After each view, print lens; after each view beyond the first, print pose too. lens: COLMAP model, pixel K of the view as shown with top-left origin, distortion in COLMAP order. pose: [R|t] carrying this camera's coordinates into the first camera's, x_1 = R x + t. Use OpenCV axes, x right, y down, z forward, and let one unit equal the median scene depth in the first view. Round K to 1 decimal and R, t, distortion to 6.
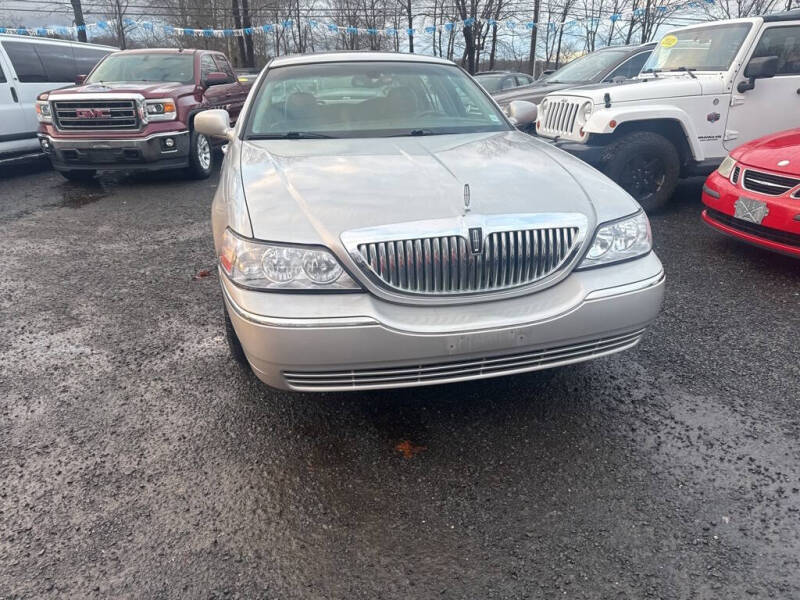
lens RADIAL K [[553.8, 0, 402.5], [0, 553.8, 306.3], [0, 0, 1]] dist [0.030468, -0.032395]
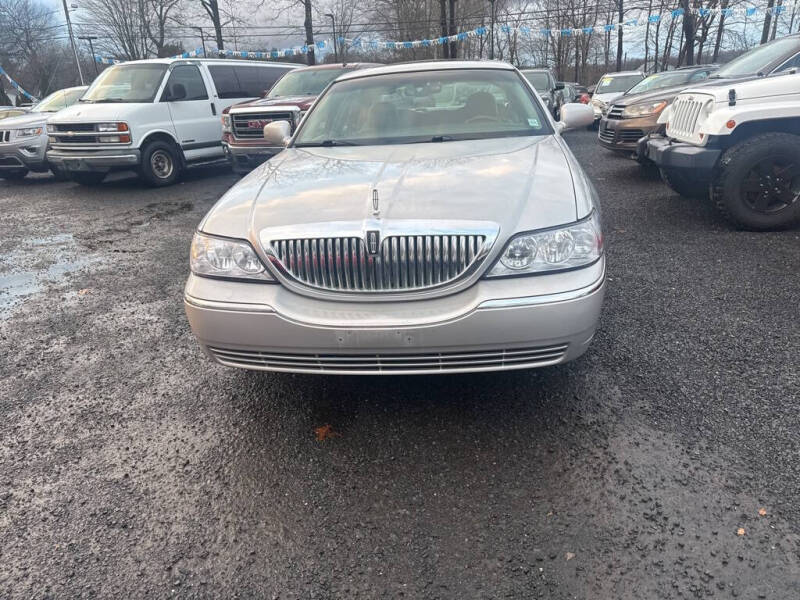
lens RADIAL K [[553.8, 0, 403.4], [0, 553.8, 301.5], [0, 0, 1]] dist [0.030468, -0.032395]
pose [[0.941419, 0.083780, -0.326667, 0.355708], [-0.088064, 0.996113, 0.001682, -0.009030], [0.325539, 0.027184, 0.945138, 0.015272]]
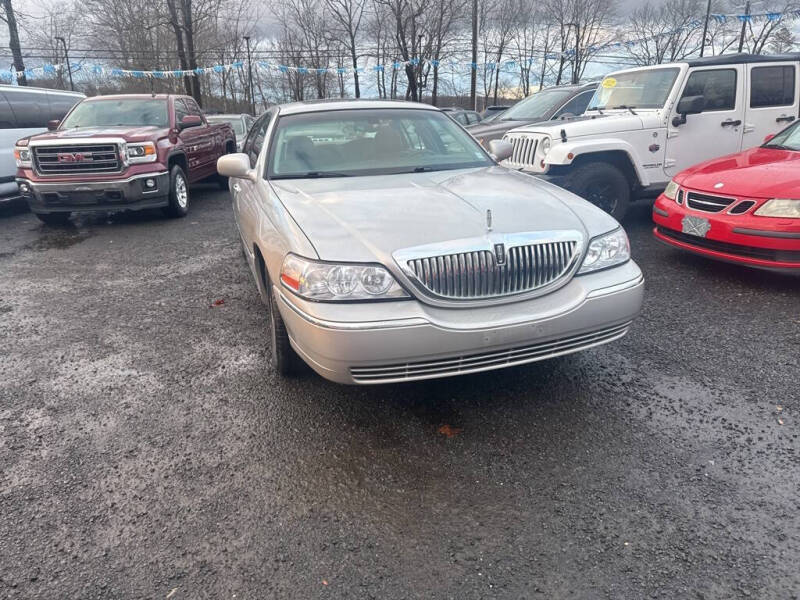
lens RADIAL K [[553.8, 0, 402.3], [0, 553.8, 298.0], [0, 0, 1]] dist [0.030468, -0.032395]
pose [[0.995340, -0.046264, 0.084604, -0.129124], [0.052005, 0.996399, -0.066967, 0.034390], [-0.081202, 0.071055, 0.994162, -0.142195]]
